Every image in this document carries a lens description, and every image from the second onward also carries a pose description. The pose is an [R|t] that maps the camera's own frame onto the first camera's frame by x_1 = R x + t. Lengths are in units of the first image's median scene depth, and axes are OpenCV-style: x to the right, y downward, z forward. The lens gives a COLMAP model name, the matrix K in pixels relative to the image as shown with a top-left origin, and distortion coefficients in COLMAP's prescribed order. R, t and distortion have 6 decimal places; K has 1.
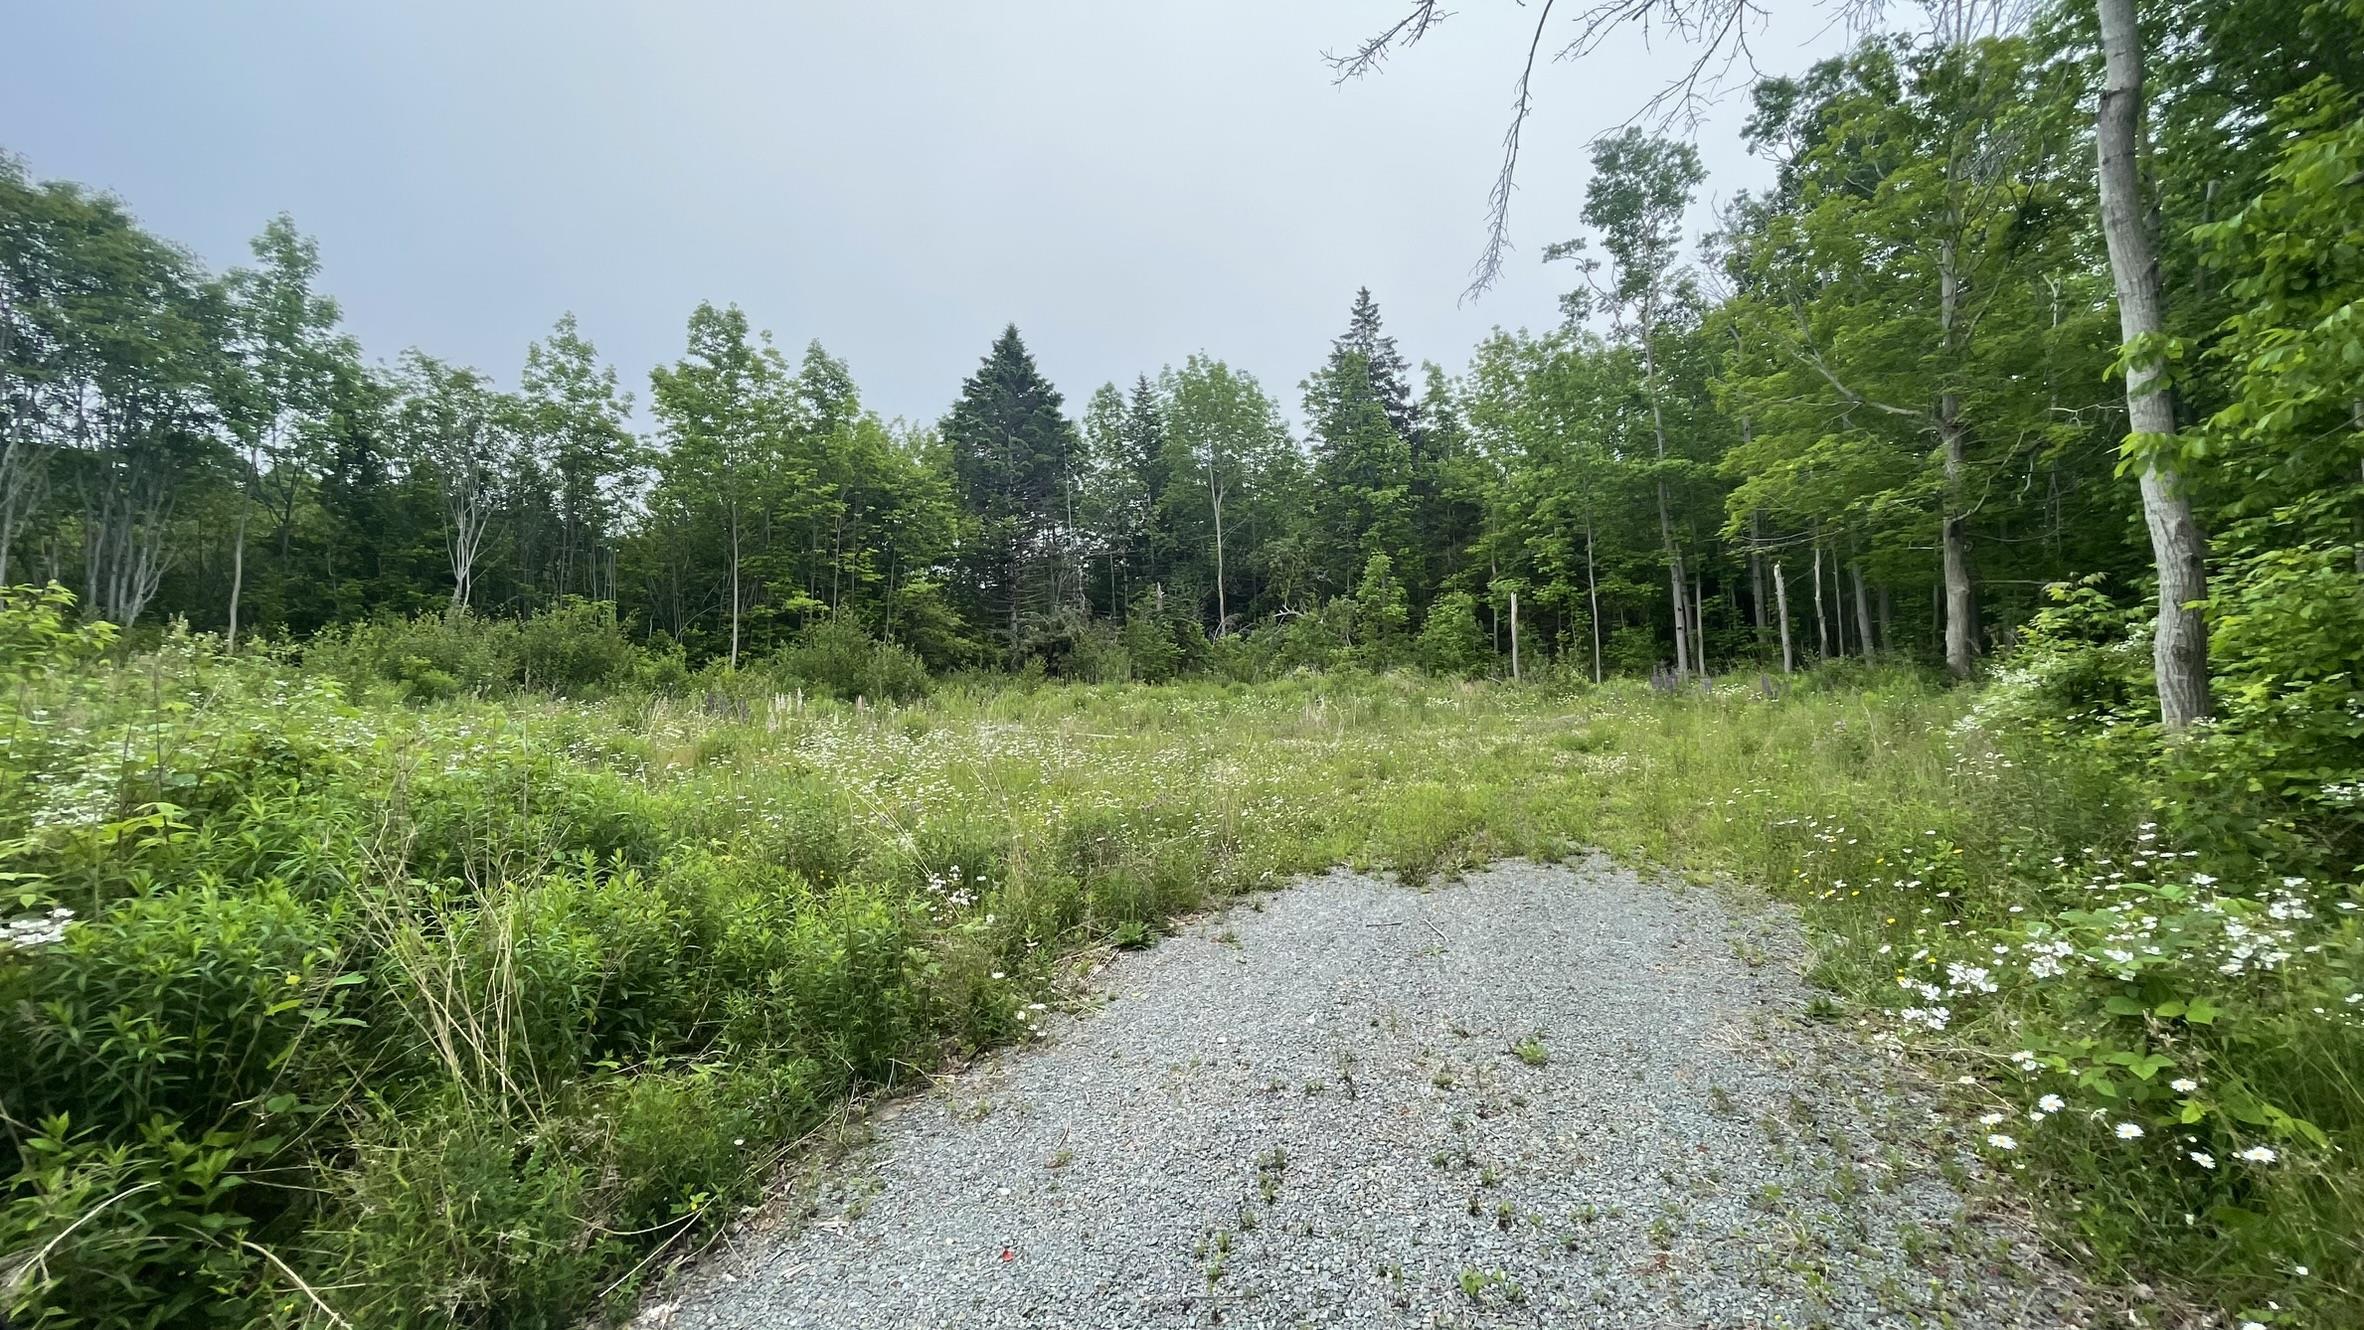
lens RADIAL K [[954.2, 0, 1184.1], [0, 954.2, 661.5], [0, 0, 1]] dist [-0.002167, -0.000667]
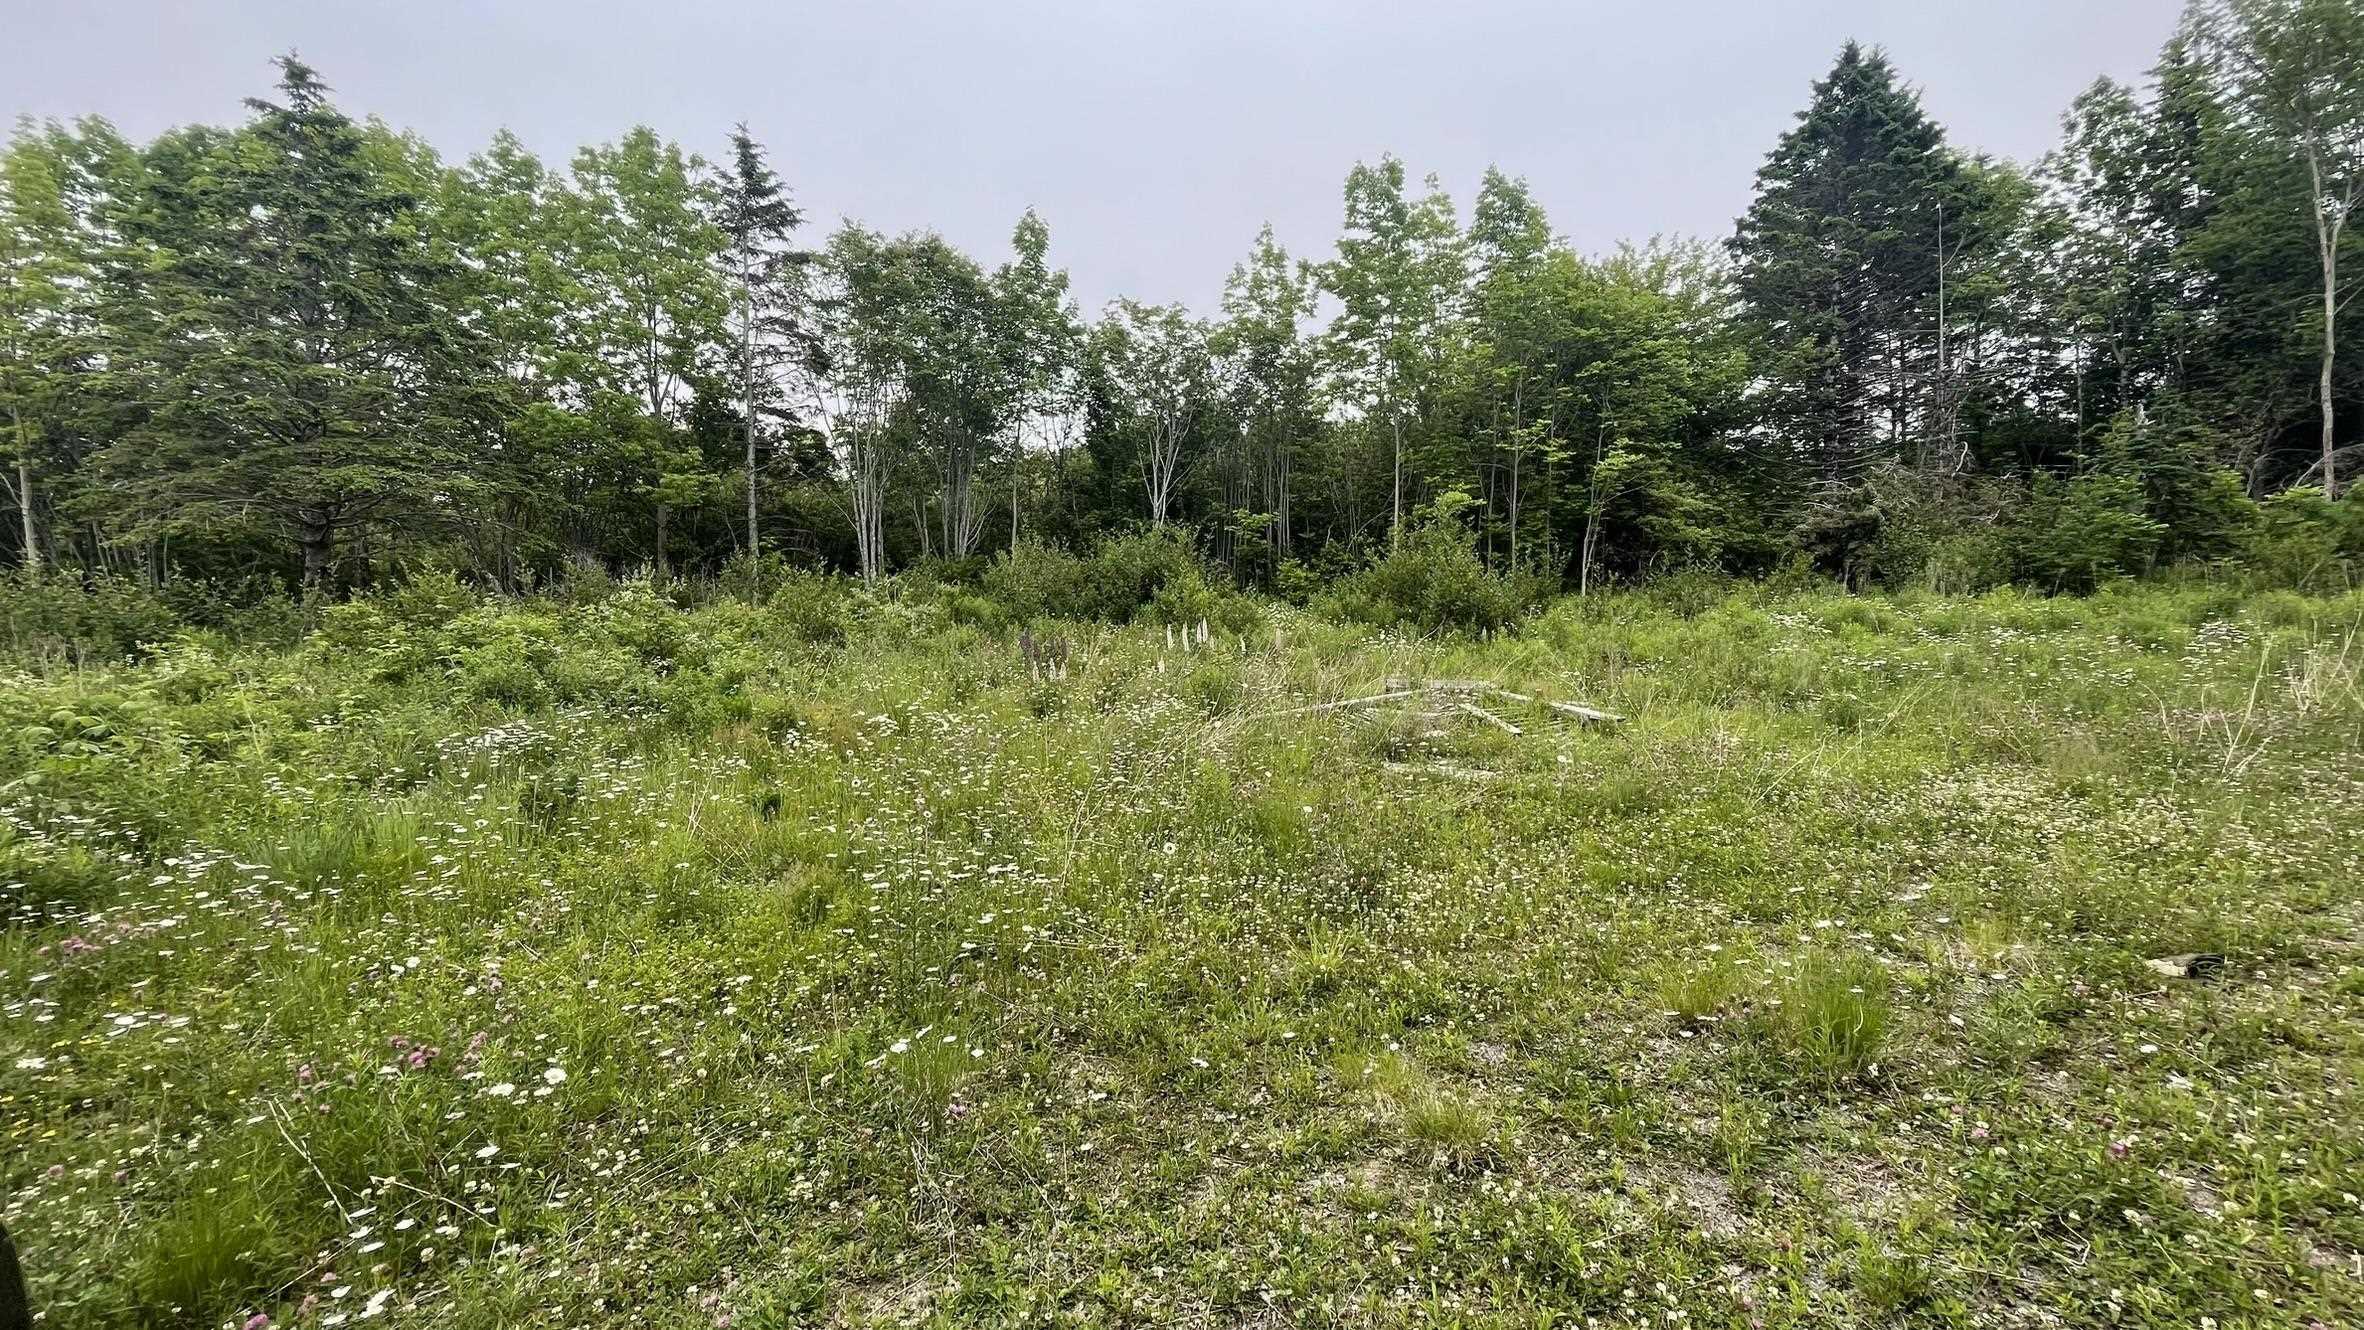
lens RADIAL K [[973.9, 0, 1182.5], [0, 973.9, 652.4], [0, 0, 1]] dist [-0.001545, 0.000077]
pose [[0.618995, 0.042111, -0.784265, 0.110382], [0.037788, 0.995808, 0.083295, -0.008077], [0.784486, -0.081195, 0.614809, 0.261626]]
